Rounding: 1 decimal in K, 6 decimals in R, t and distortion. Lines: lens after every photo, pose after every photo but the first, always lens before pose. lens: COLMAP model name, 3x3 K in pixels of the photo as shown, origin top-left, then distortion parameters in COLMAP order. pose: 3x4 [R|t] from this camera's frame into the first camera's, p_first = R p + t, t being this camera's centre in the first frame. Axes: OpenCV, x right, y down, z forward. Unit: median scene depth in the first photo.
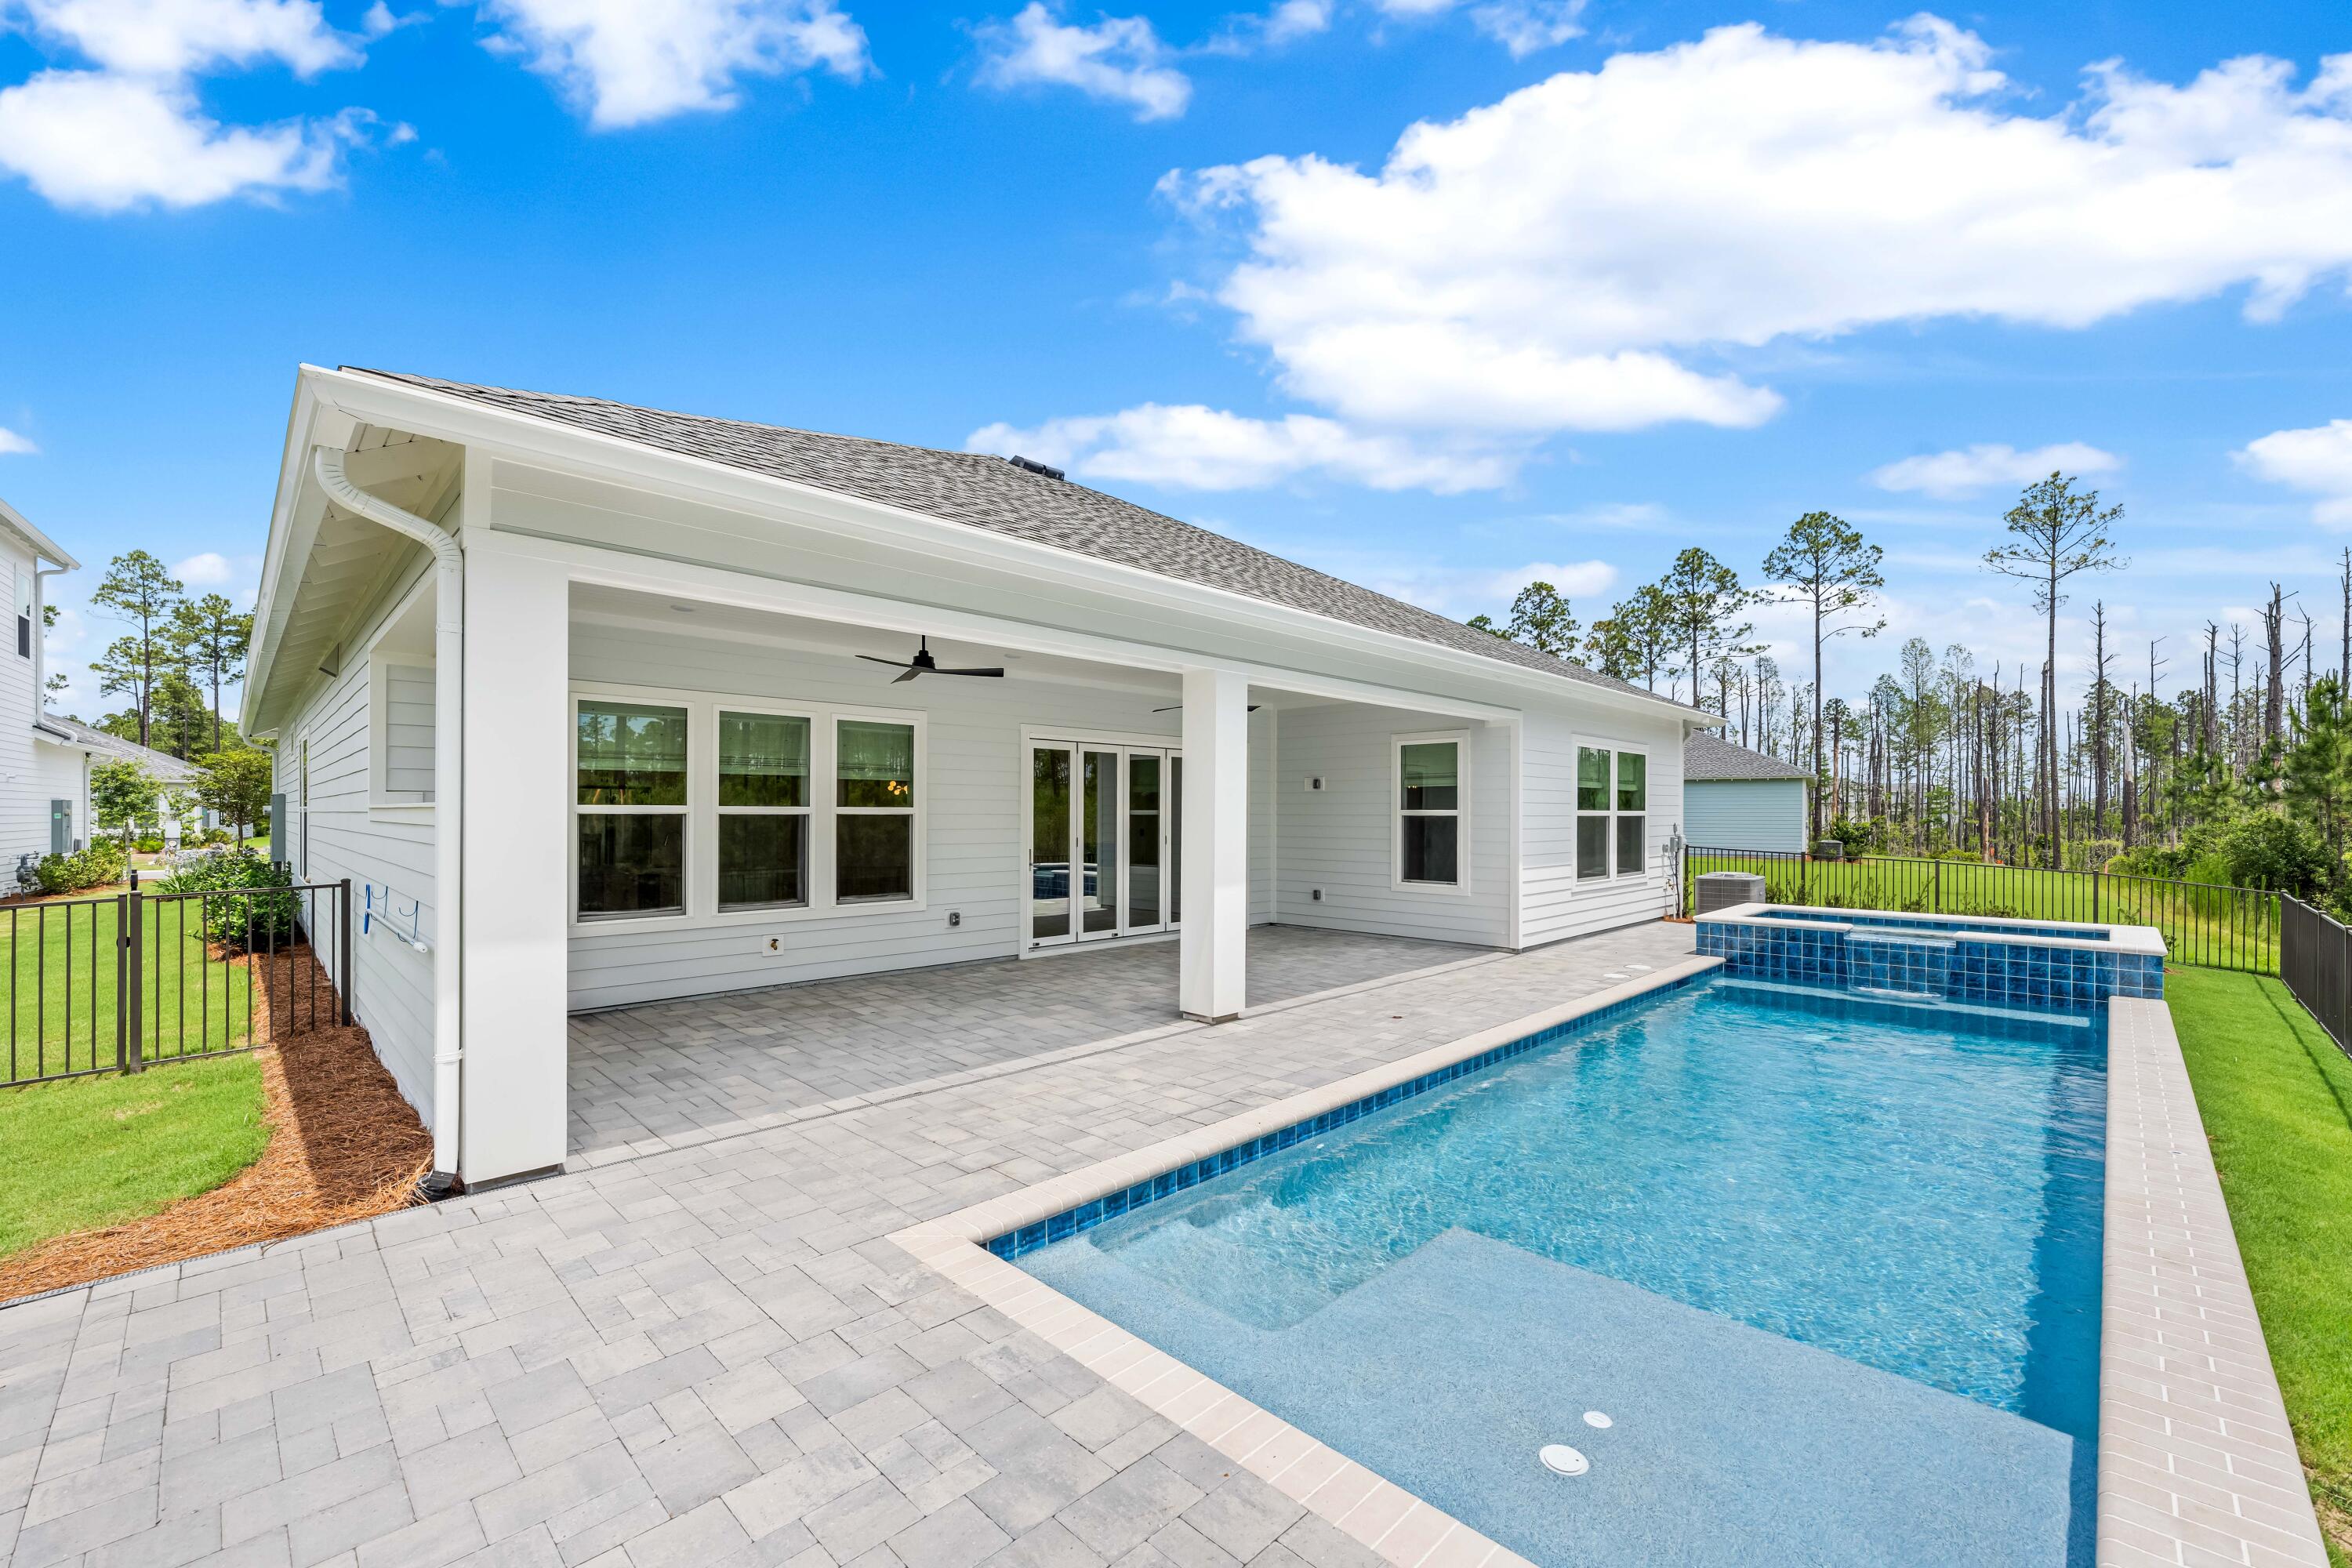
lens RADIAL K [[939.6, 0, 1176.8], [0, 939.6, 809.7], [0, 0, 1]] dist [0.000079, 0.000010]
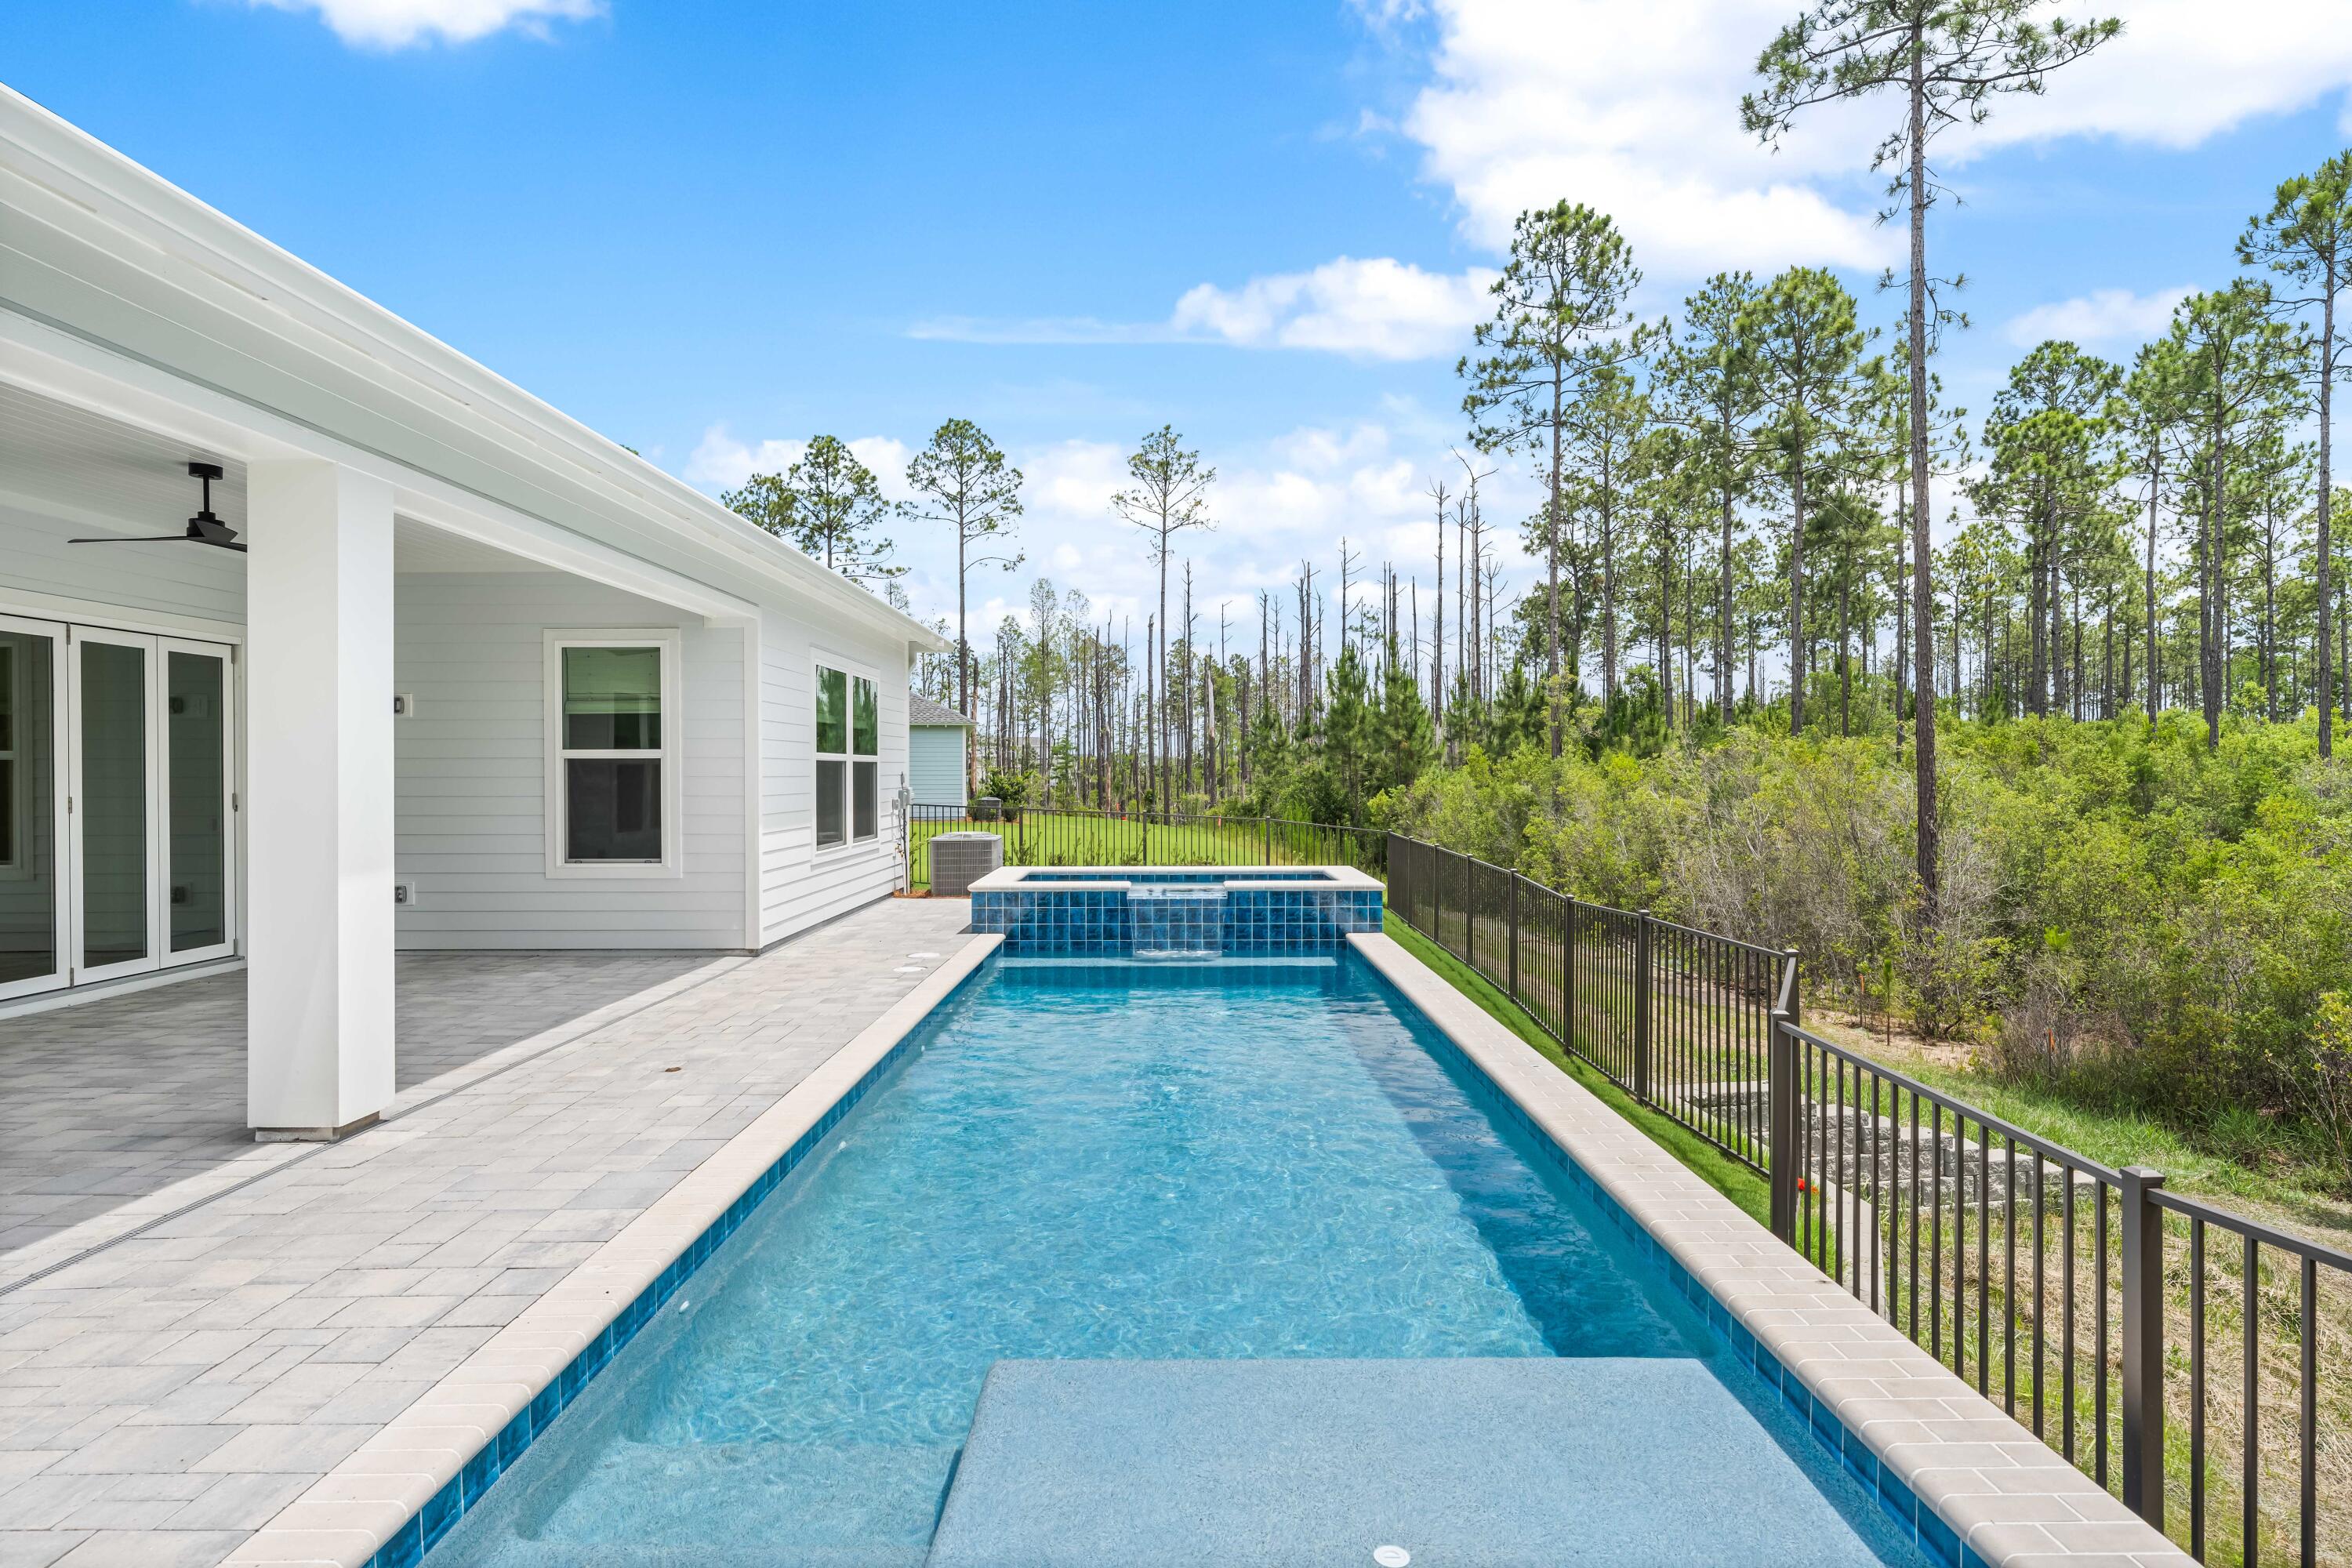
lens RADIAL K [[1283.3, 0, 1176.0], [0, 1283.3, 784.0], [0, 0, 1]] dist [-0.001529, -0.000098]
pose [[0.704677, -0.008672, 0.709475, -0.083722], [-0.001160, 0.999910, 0.013374, 0.011532], [-0.709527, -0.010247, 0.704604, 0.099982]]
